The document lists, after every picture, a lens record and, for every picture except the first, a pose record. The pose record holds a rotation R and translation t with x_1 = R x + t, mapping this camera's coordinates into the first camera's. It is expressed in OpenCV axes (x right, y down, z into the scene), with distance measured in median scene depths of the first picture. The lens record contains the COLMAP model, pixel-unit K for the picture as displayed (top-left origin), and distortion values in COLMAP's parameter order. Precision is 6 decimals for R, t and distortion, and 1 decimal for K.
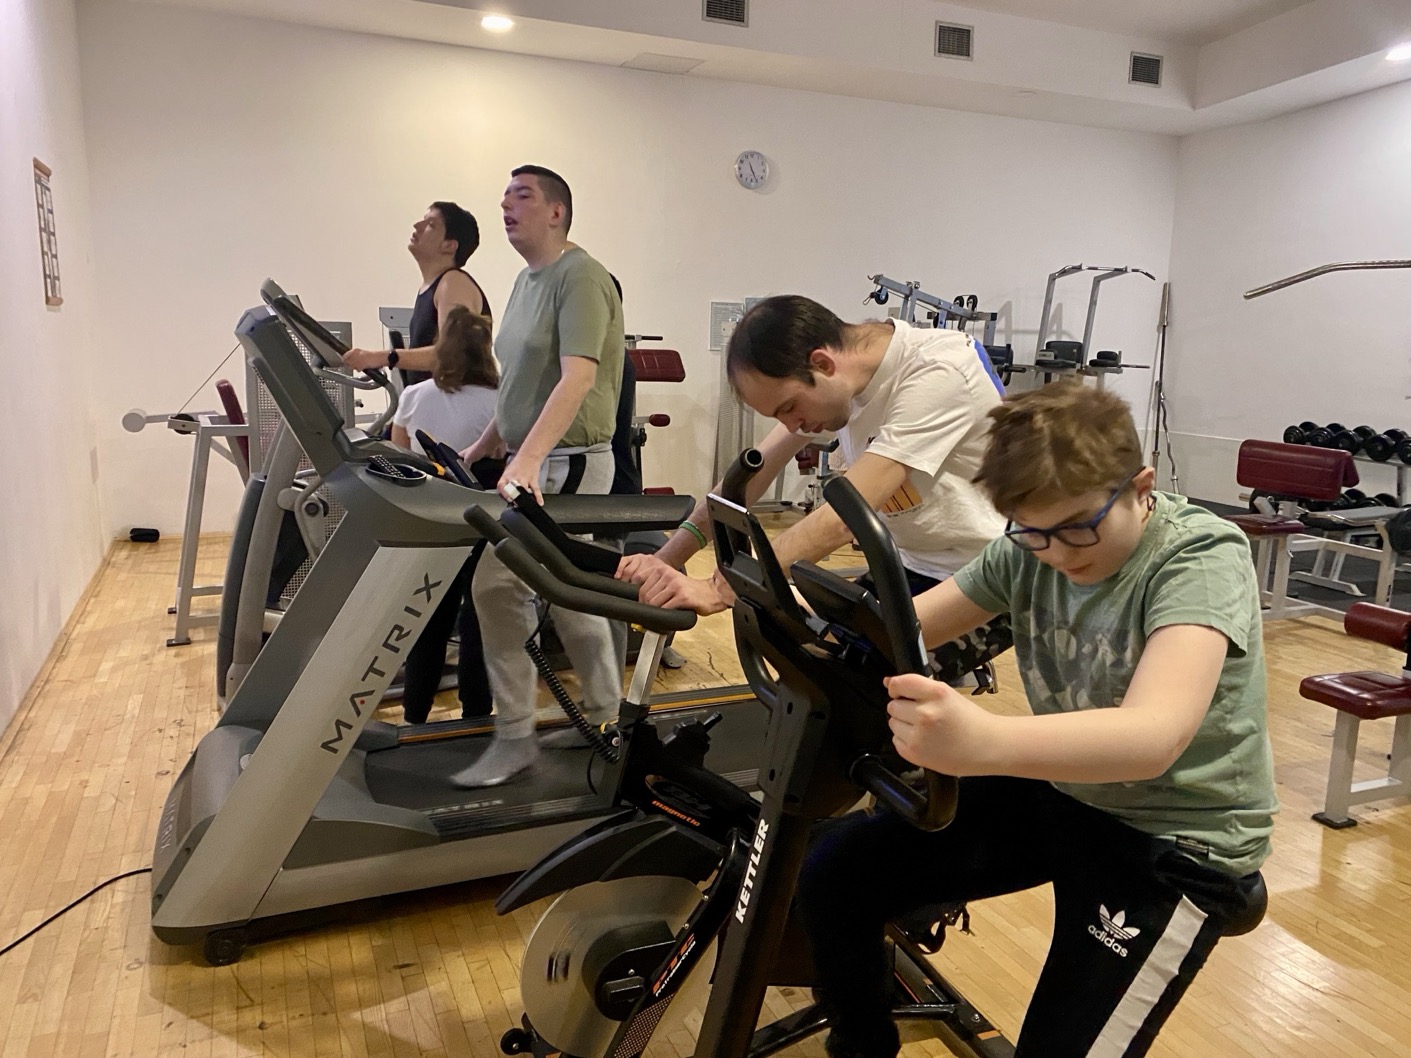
lens RADIAL K [[1030.3, 0, 705.5], [0, 1030.3, 529.0], [0, 0, 1]] dist [-0.059450, 0.005170]
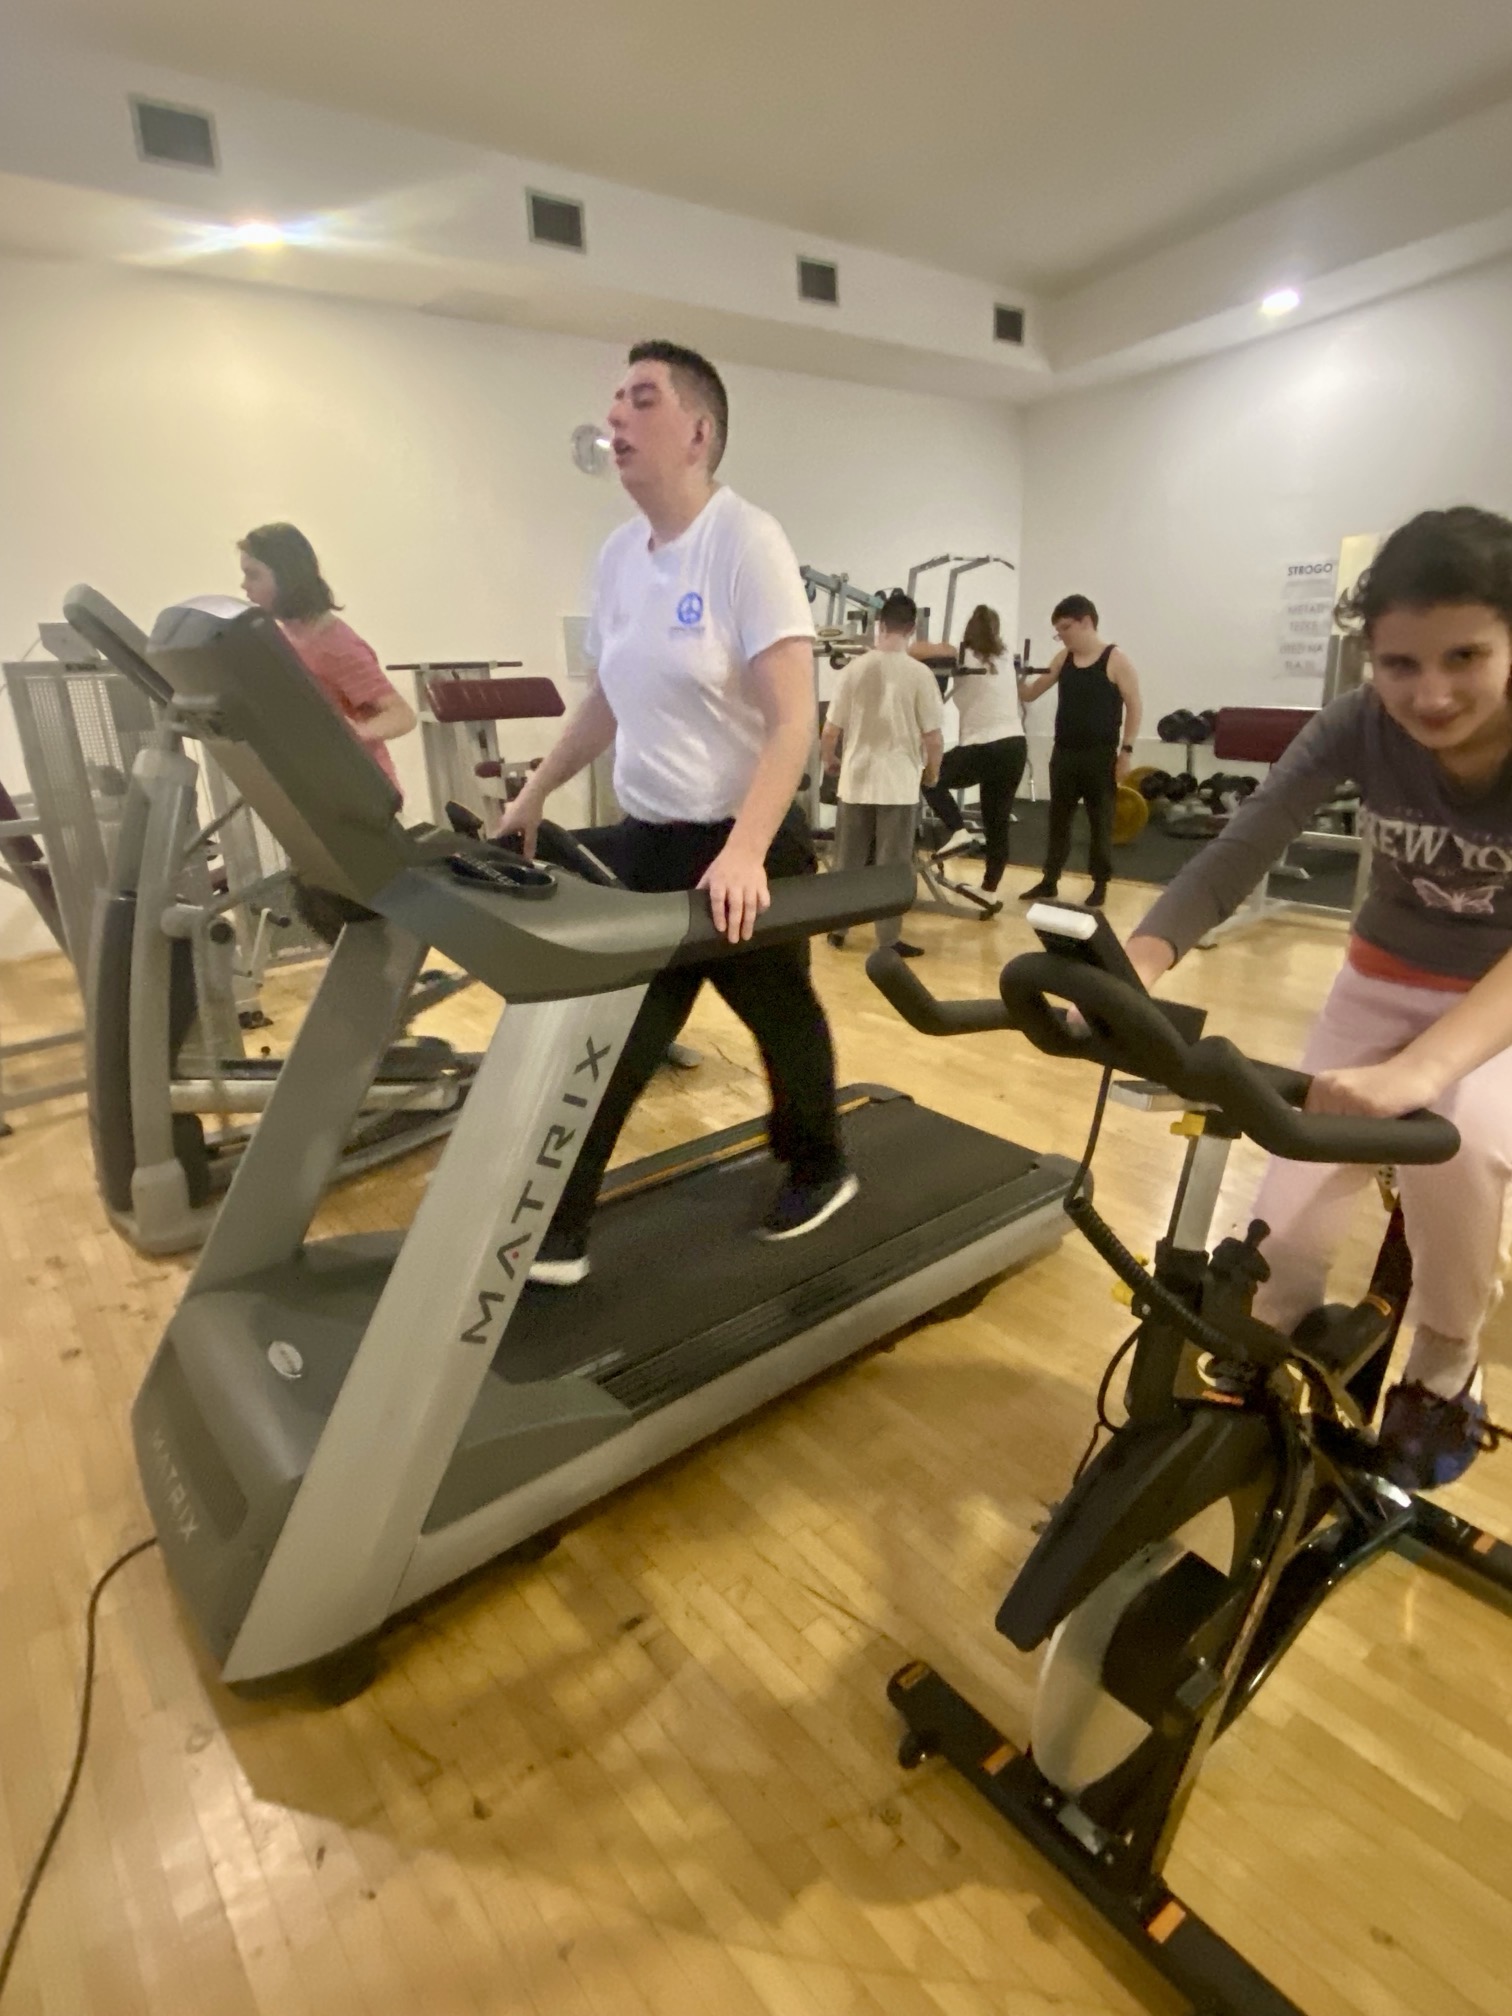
lens RADIAL K [[1079.2, 0, 756.0], [0, 1079.2, 1008.0], [0, 0, 1]] dist [-0.036175, -0.000220]
pose [[0.968653, -0.124454, 0.214995, -0.303274], [0.095323, 0.985416, 0.140957, -0.054697], [-0.229402, -0.116044, 0.966389, 0.337794]]
